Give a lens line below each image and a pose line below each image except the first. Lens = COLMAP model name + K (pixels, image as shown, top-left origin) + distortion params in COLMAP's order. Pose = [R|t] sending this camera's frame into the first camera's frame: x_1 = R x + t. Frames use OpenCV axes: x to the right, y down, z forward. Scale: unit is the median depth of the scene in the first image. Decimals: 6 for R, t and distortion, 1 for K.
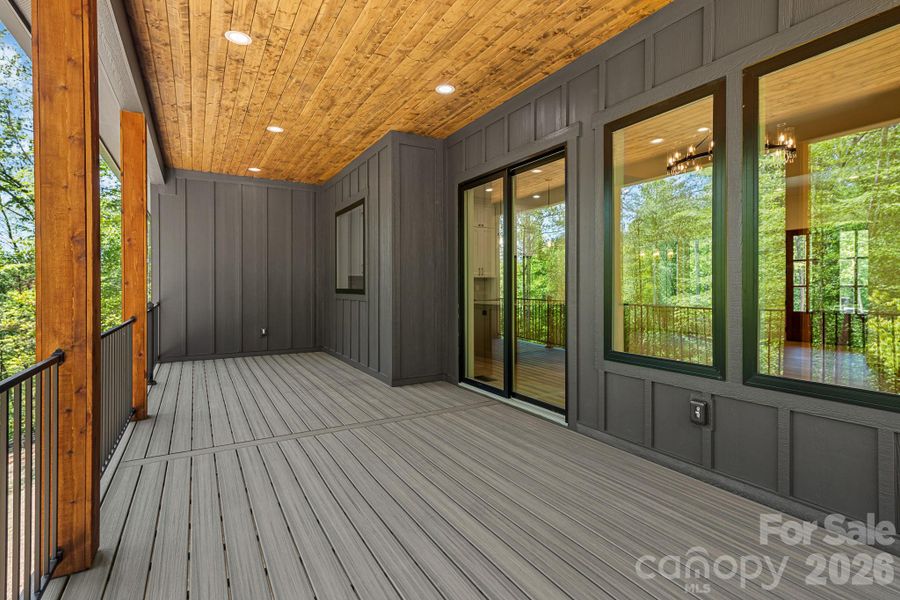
lens RADIAL K [[439.3, 0, 444.7], [0, 439.3, 288.8], [0, 0, 1]] dist [0.002188, -0.001456]
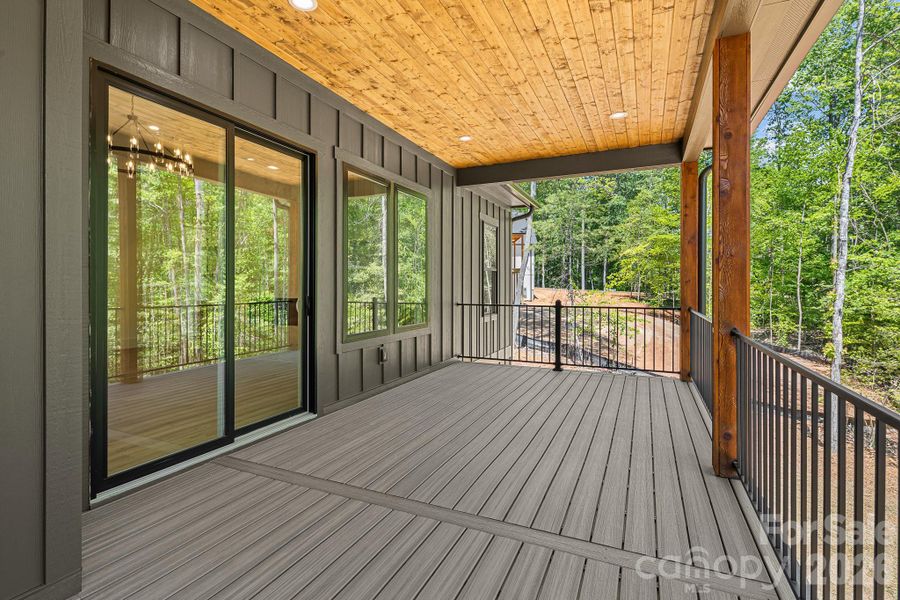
lens RADIAL K [[439.3, 0, 444.7], [0, 439.3, 288.8], [0, 0, 1]] dist [0.002188, -0.001456]
pose [[-0.591878, -0.006577, 0.806001, -0.758879], [-0.002157, 0.999976, 0.006575, -0.009591], [-0.806025, 0.002153, -0.591878, 1.355476]]
